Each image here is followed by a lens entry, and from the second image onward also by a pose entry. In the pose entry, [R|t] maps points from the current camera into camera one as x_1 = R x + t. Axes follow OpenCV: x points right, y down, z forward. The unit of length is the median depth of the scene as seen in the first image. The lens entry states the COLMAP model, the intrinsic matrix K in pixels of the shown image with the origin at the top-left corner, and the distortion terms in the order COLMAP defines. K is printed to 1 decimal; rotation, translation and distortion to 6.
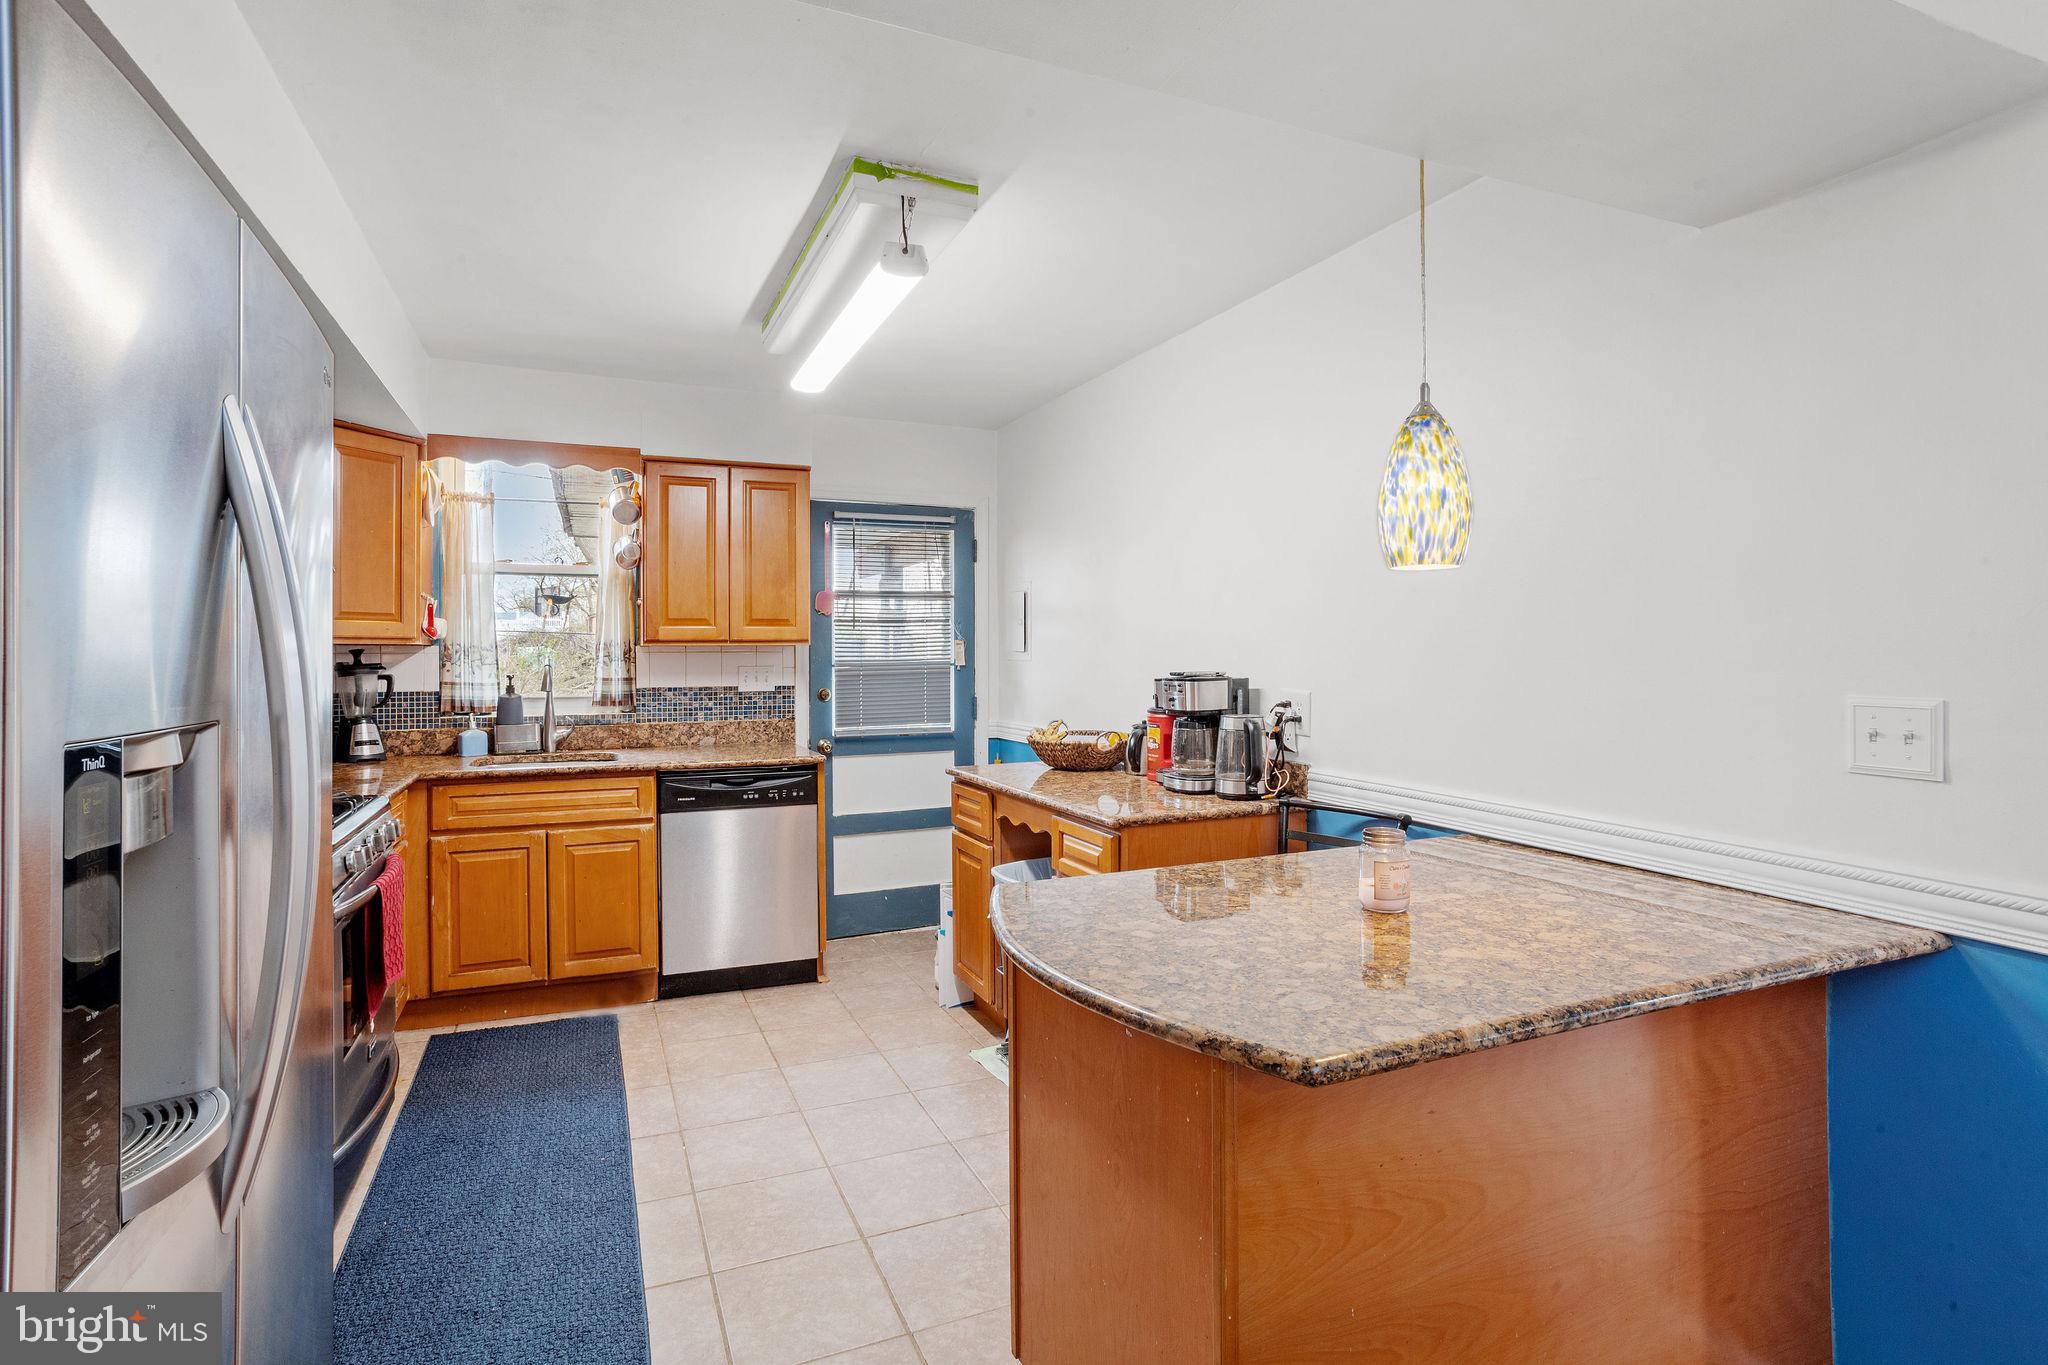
lens RADIAL K [[983.1, 0, 1002.3], [0, 983.1, 654.9], [0, 0, 1]] dist [-0.023992, 0.001096]
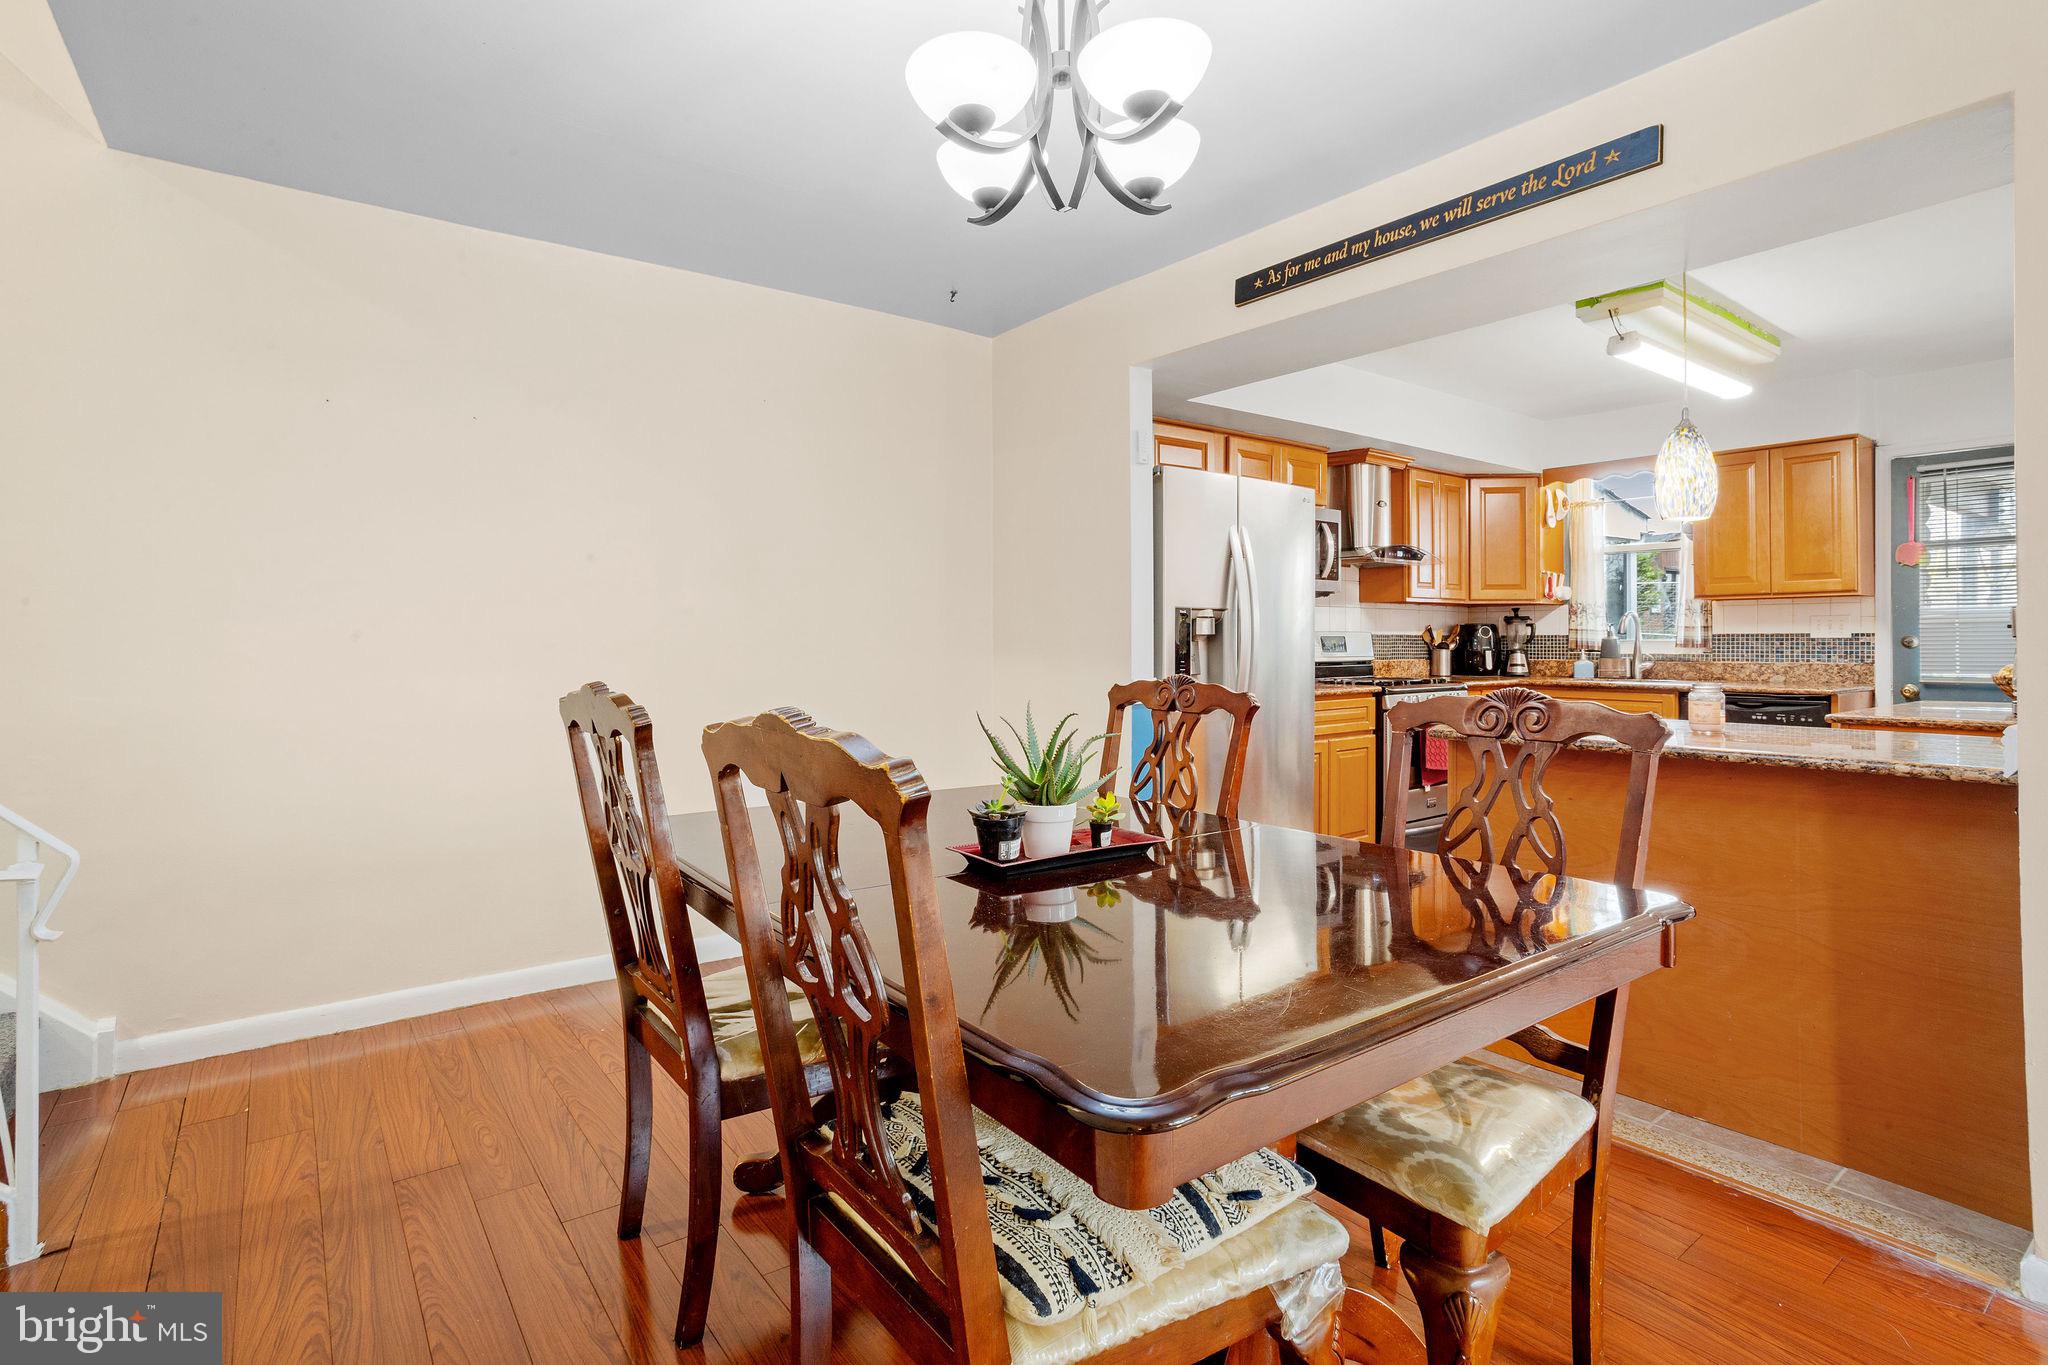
lens RADIAL K [[987.8, 0, 1019.7], [0, 987.8, 634.1], [0, 0, 1]] dist [-0.026442, 0.025309]
pose [[0.266267, -0.004148, -0.963890, 0.658366], [-0.003539, 0.999980, -0.005281, 0.047005], [0.963893, 0.004817, 0.266247, -0.220337]]
